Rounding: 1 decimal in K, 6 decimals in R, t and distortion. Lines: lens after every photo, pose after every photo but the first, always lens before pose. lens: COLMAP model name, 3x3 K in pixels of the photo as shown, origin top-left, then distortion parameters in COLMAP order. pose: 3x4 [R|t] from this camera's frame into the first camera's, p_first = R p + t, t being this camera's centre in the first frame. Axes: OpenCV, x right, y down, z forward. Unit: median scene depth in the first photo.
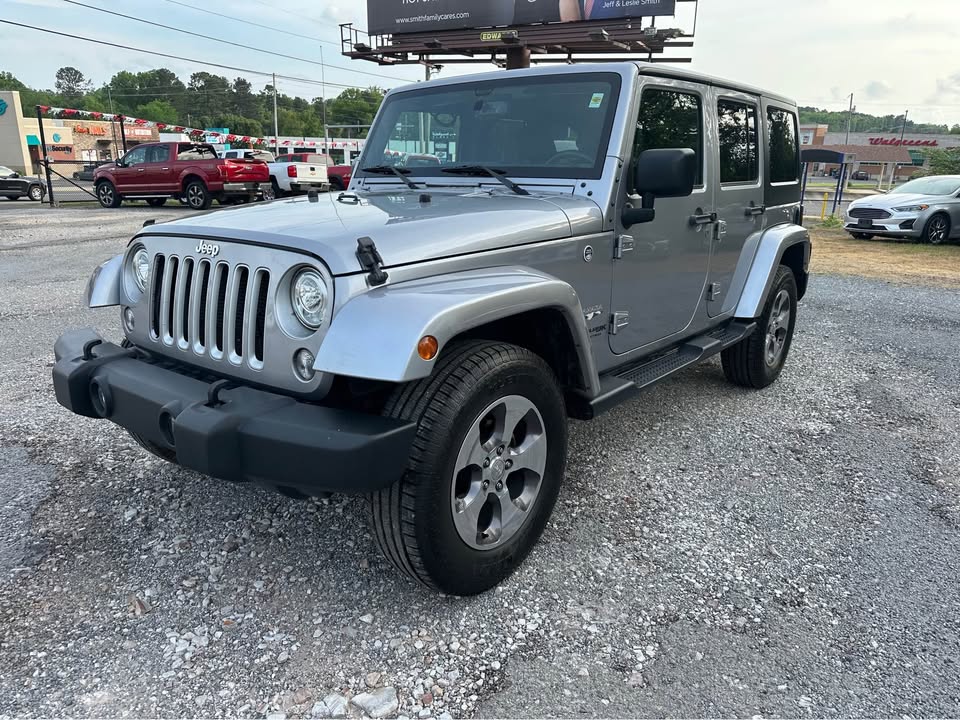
lens RADIAL K [[663.5, 0, 479.1], [0, 663.5, 381.3], [0, 0, 1]] dist [-0.000882, -0.021227]
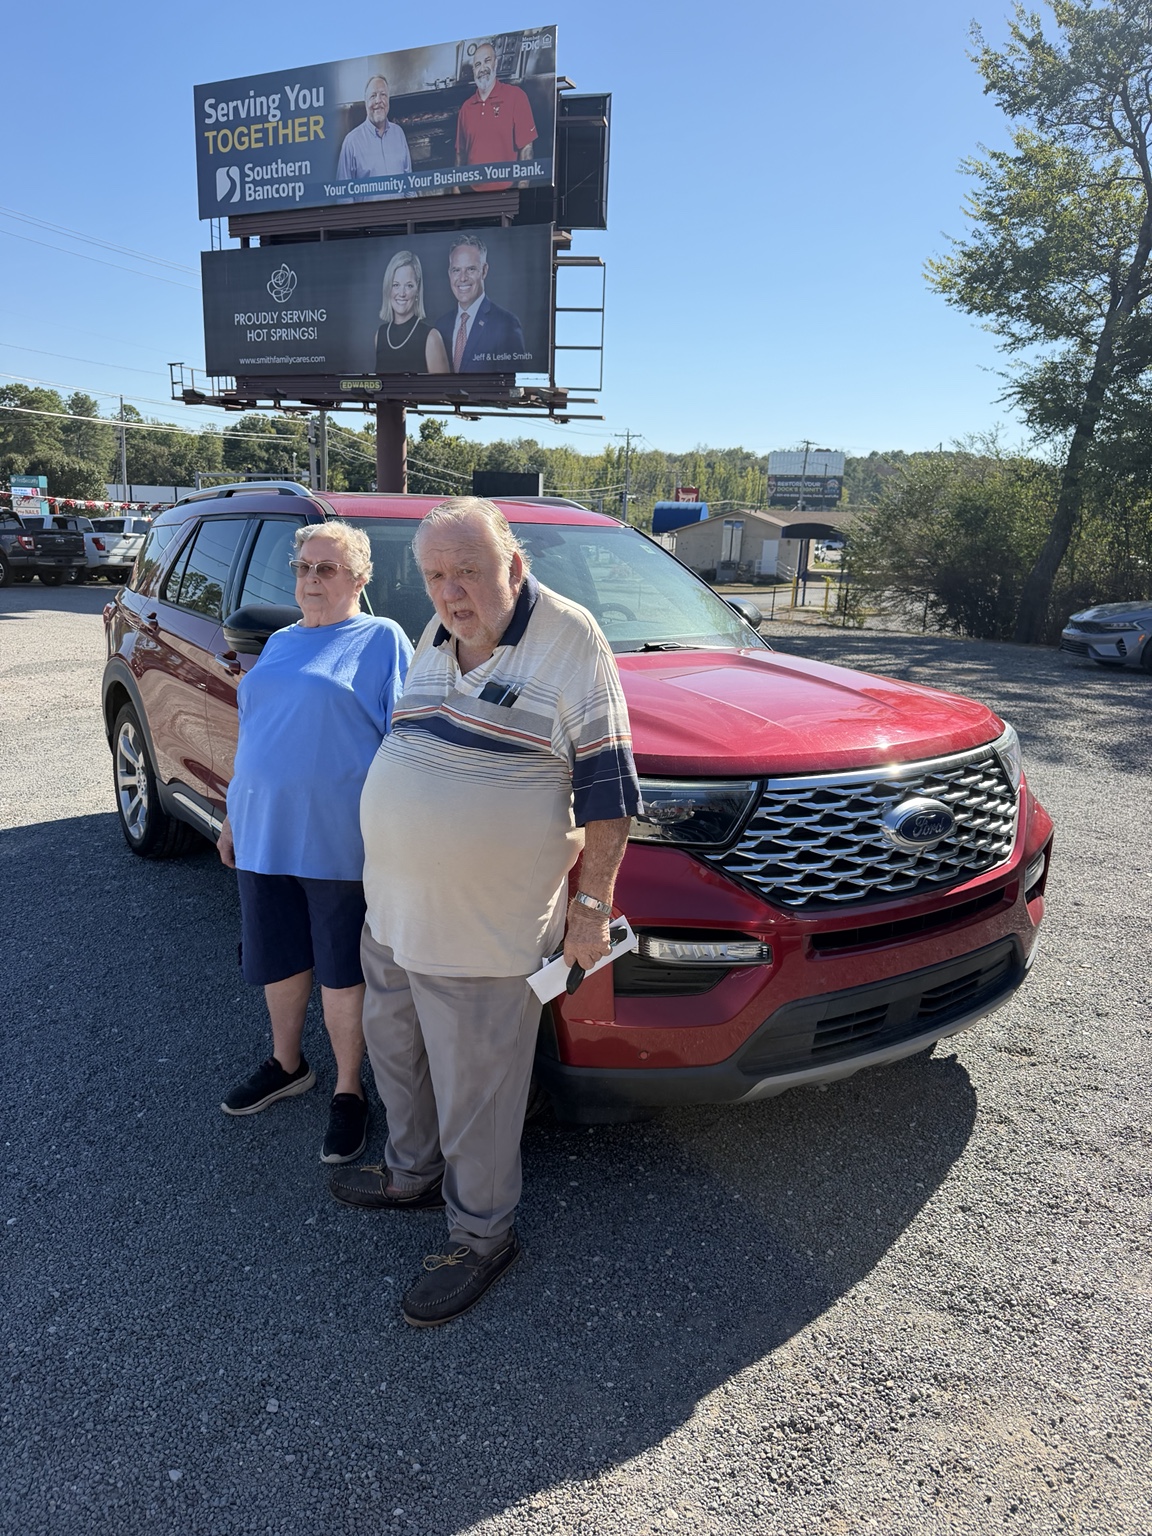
lens RADIAL K [[1061.7, 0, 571.1], [0, 1061.7, 812.6], [0, 0, 1]] dist [-0.000882, -0.021227]
pose [[0.996236, -0.007207, 0.086383, 0.155067], [0.012067, 0.998365, -0.055875, 0.078104], [-0.085839, 0.056707, 0.994694, -0.275552]]
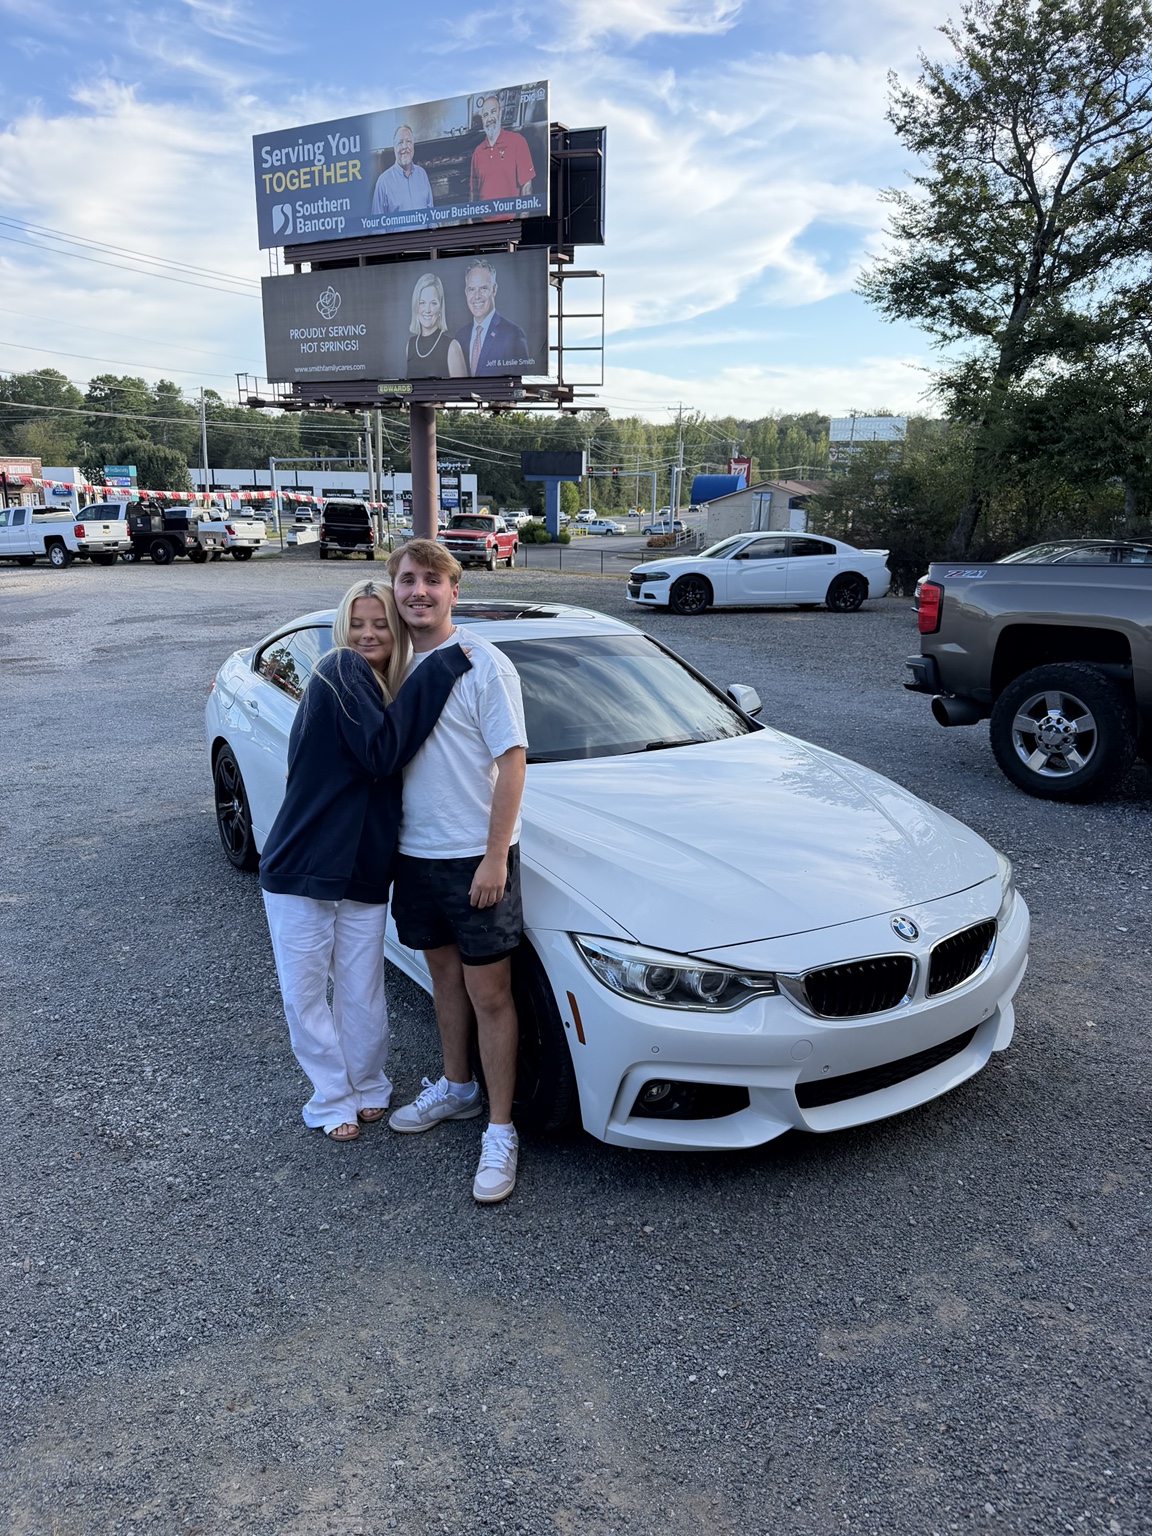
lens RADIAL K [[1061.7, 0, 578.7], [0, 1061.7, 816.4], [0, 0, 1]] dist [-0.000882, -0.021227]
pose [[0.999754, -0.011960, 0.018656, 0.234953], [0.012477, 0.999535, -0.027834, 0.136190], [-0.018315, 0.028060, 0.999438, -0.485730]]
